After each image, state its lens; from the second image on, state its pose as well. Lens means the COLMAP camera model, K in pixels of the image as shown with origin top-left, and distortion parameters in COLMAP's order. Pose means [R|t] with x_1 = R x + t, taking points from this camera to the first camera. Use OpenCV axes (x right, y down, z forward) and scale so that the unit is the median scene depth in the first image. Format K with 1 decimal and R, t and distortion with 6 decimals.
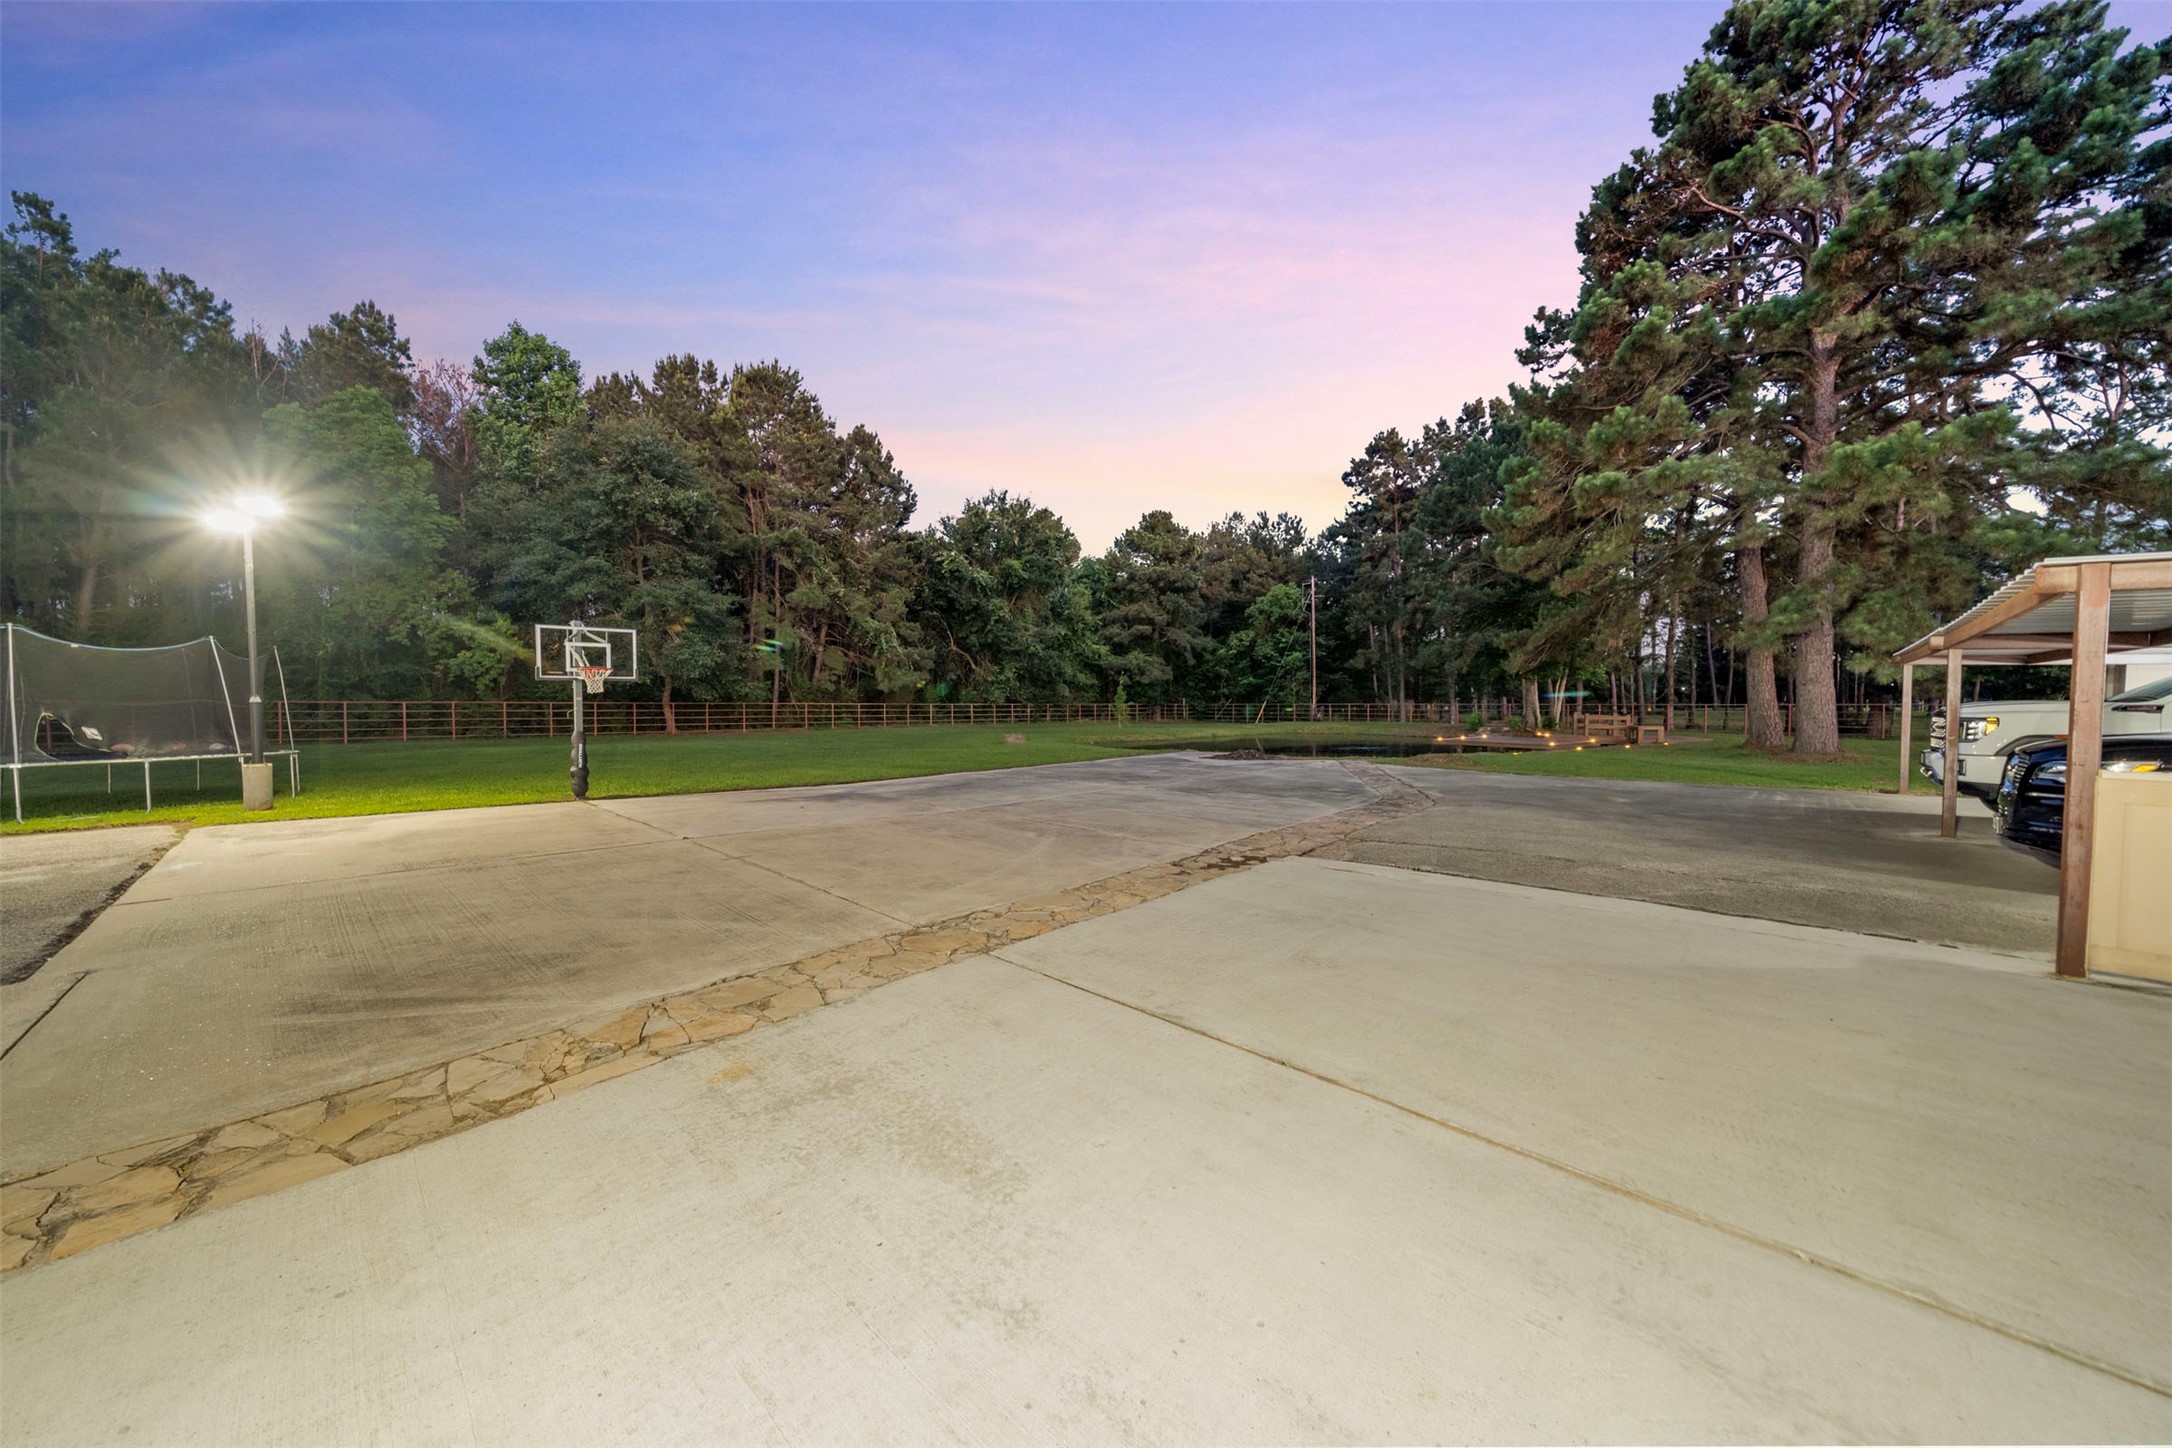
lens RADIAL K [[746.5, 0, 1063.7], [0, 746.5, 720.0], [0, 0, 1]] dist [-0.000236, 0.000004]
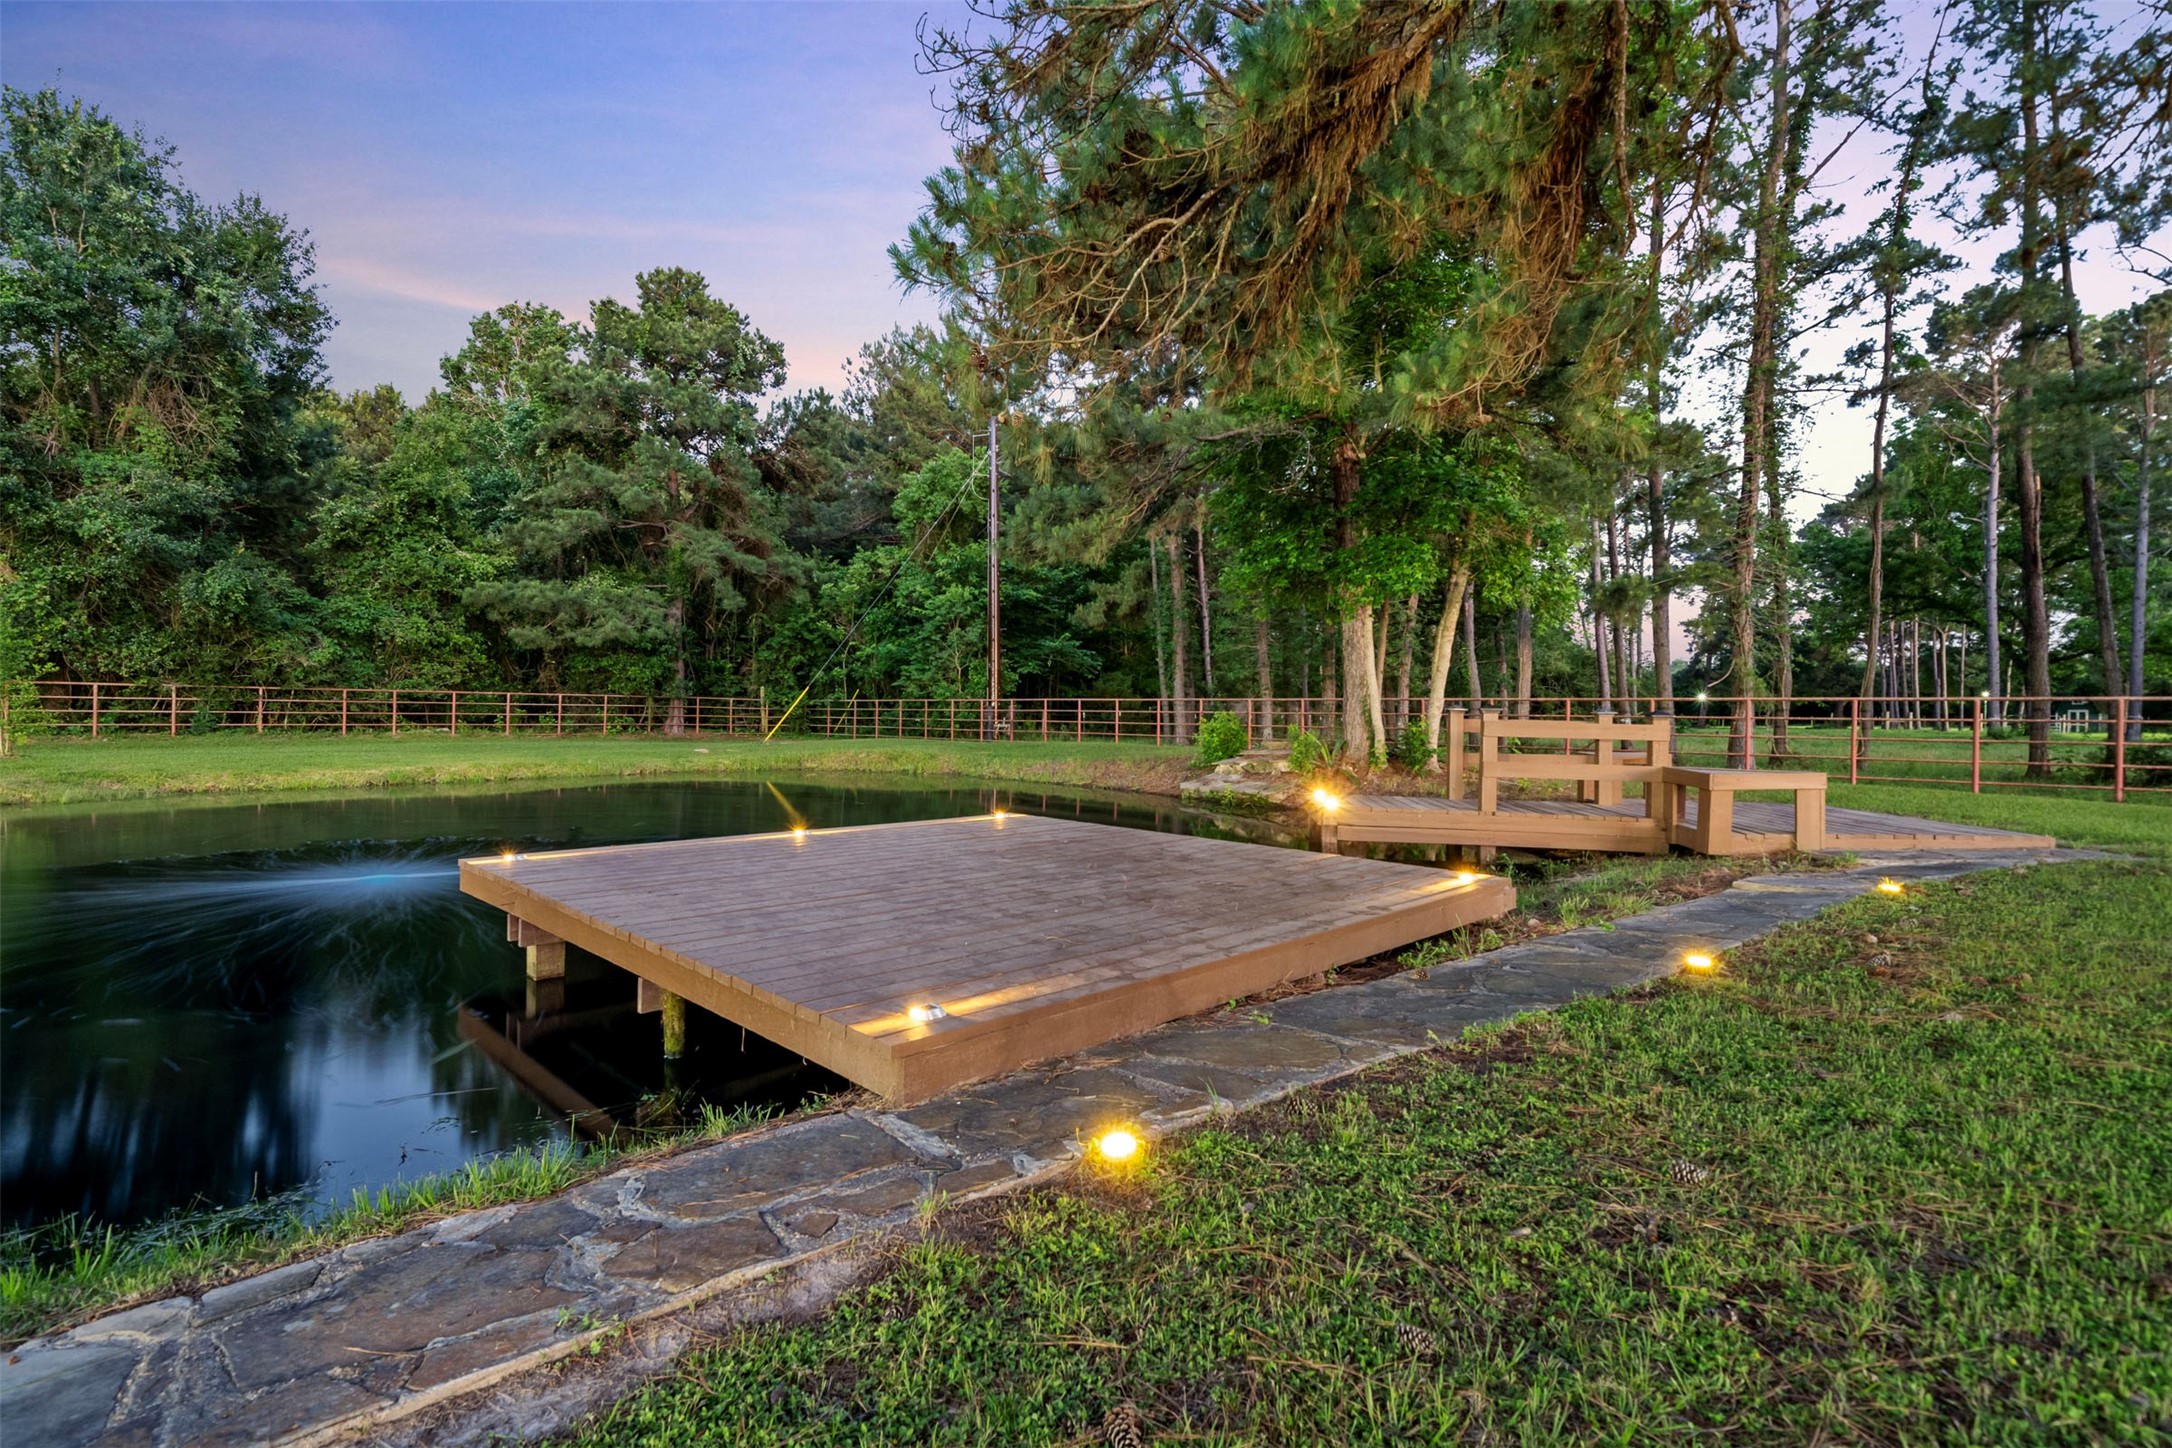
lens RADIAL K [[973.4, 0, 1086.0], [0, 973.4, 724.0], [0, 0, 1]] dist [0.000344, 0.000099]
pose [[0.986369, 0.011663, 0.164134, 0.280717], [-0.009670, 0.999870, -0.012935, 0.000306], [-0.164264, 0.011172, 0.986353, 0.385850]]
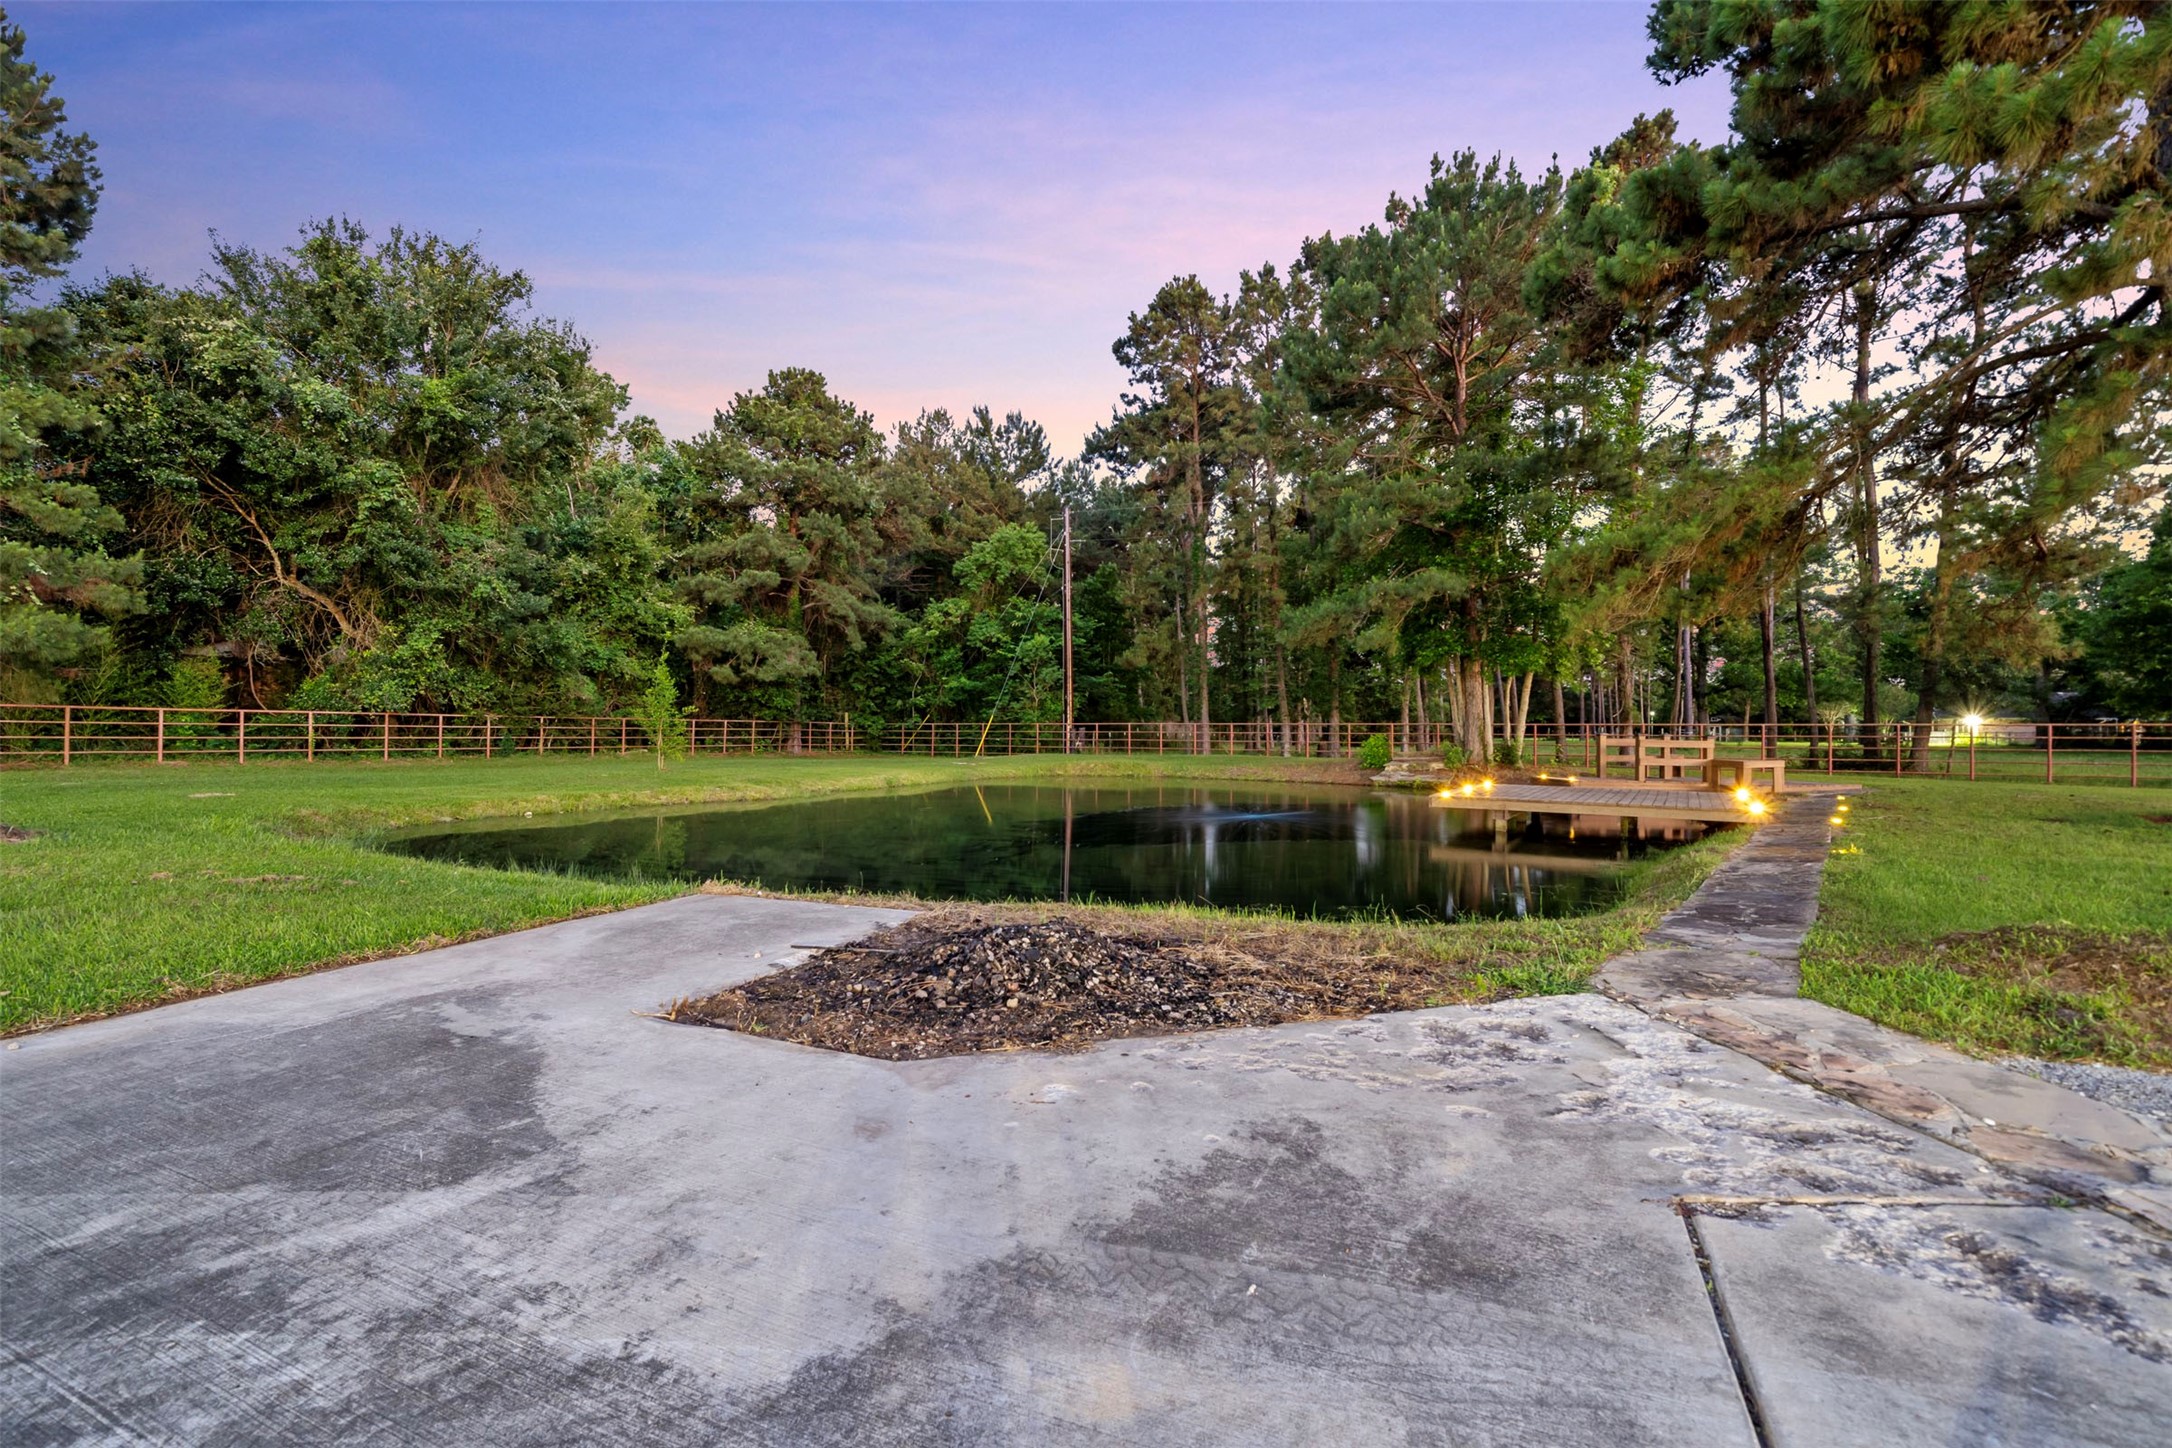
lens RADIAL K [[933.9, 0, 1086.0], [0, 933.9, 724.0], [0, 0, 1]] dist [-0.000119, 0.000031]
pose [[0.926071, 0.011398, 0.377177, 0.067286], [0.000786, 0.999483, -0.032134, 0.002227], [-0.377348, 0.030054, 0.925584, 0.299741]]
